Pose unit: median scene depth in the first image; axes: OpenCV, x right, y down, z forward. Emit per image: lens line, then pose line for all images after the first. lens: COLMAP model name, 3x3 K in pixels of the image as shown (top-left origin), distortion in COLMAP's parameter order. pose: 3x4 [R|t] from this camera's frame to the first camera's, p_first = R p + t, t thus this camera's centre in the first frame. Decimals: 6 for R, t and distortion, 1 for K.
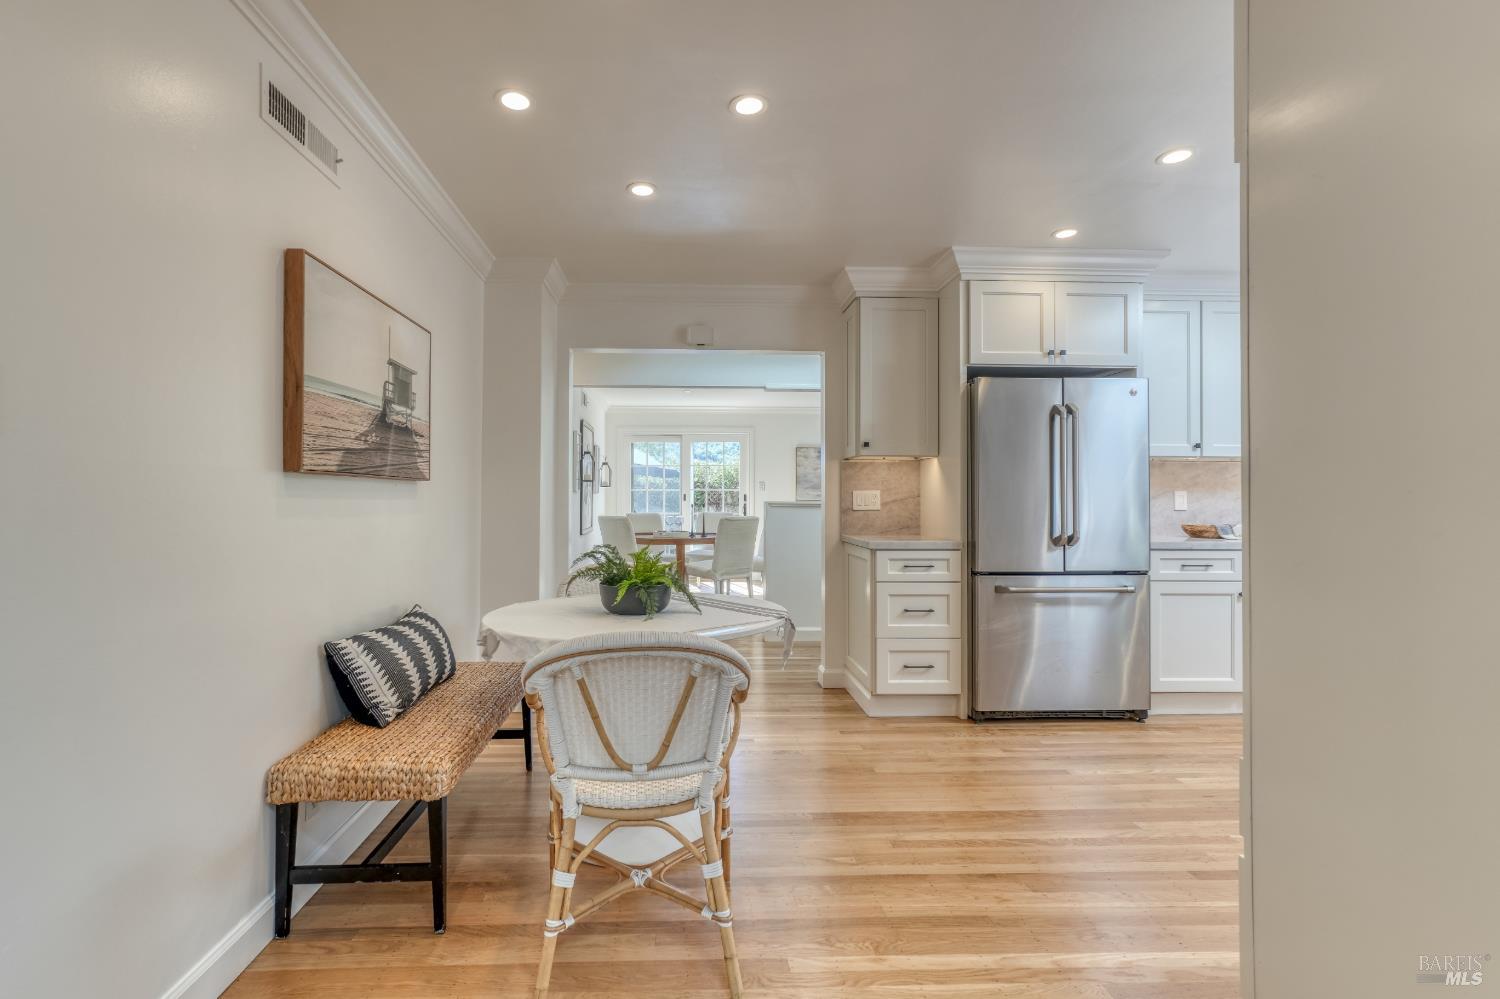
lens RADIAL K [[670.7, 0, 707.0], [0, 670.7, 502.2], [0, 0, 1]] dist [-0.012967, 0.000133]
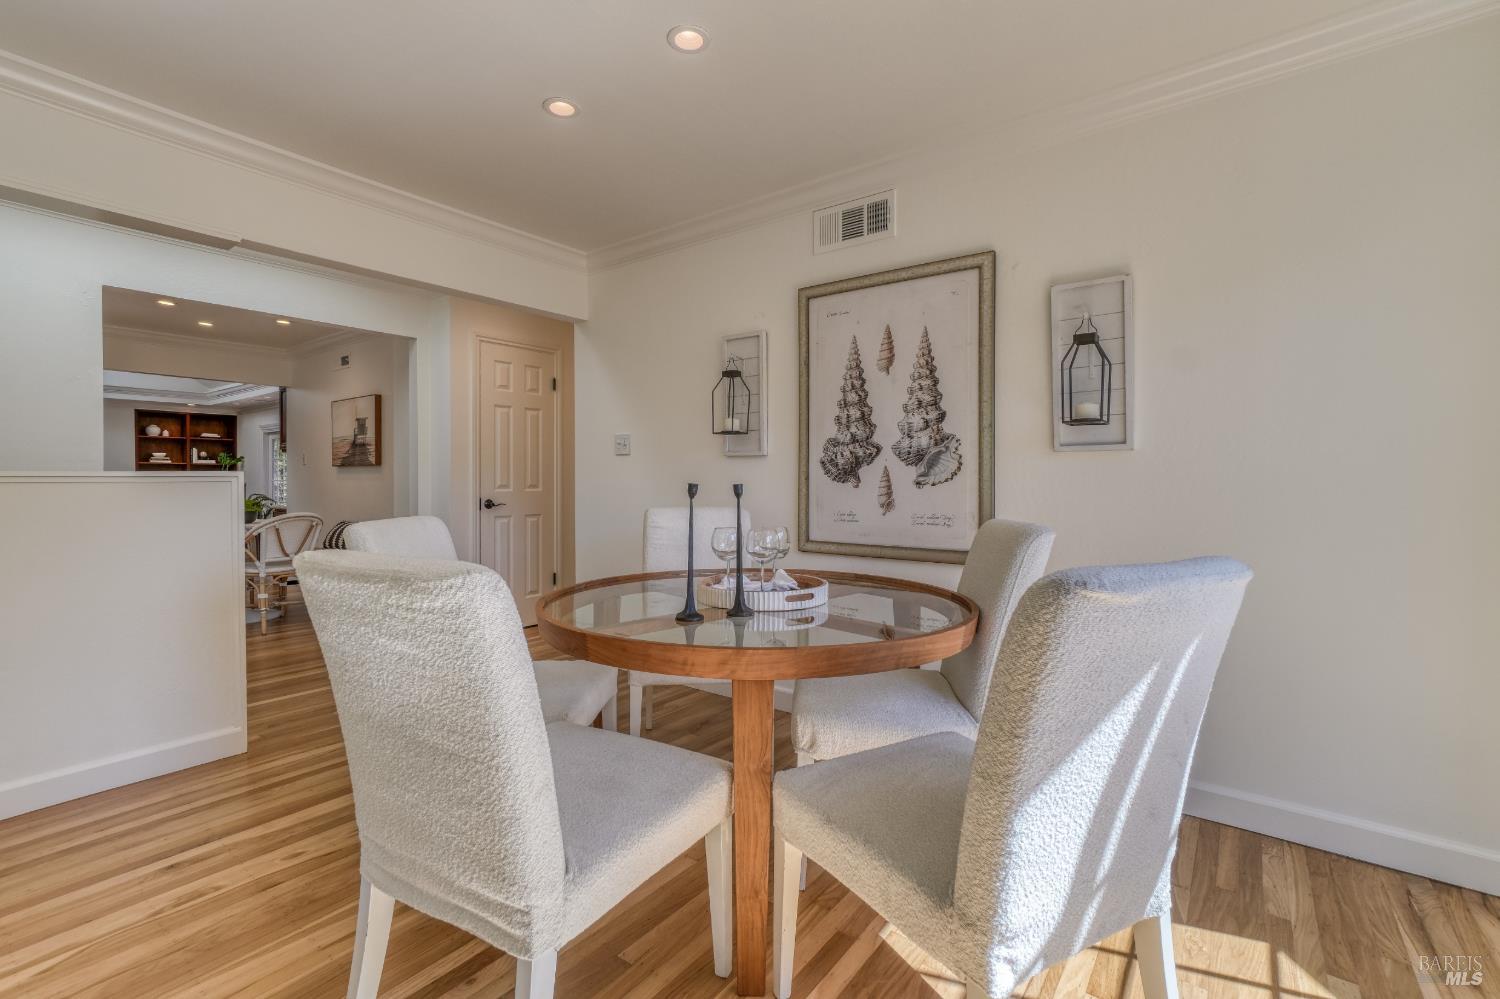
lens RADIAL K [[654.8, 0, 745.8], [0, 654.8, 488.7], [0, 0, 1]] dist [-0.017669, 0.011875]
pose [[-0.634486, 0.009660, -0.772874, 0.356995], [-0.005021, 0.999849, 0.016618, 0.001983], [0.772918, 0.014424, -0.634342, 2.636105]]
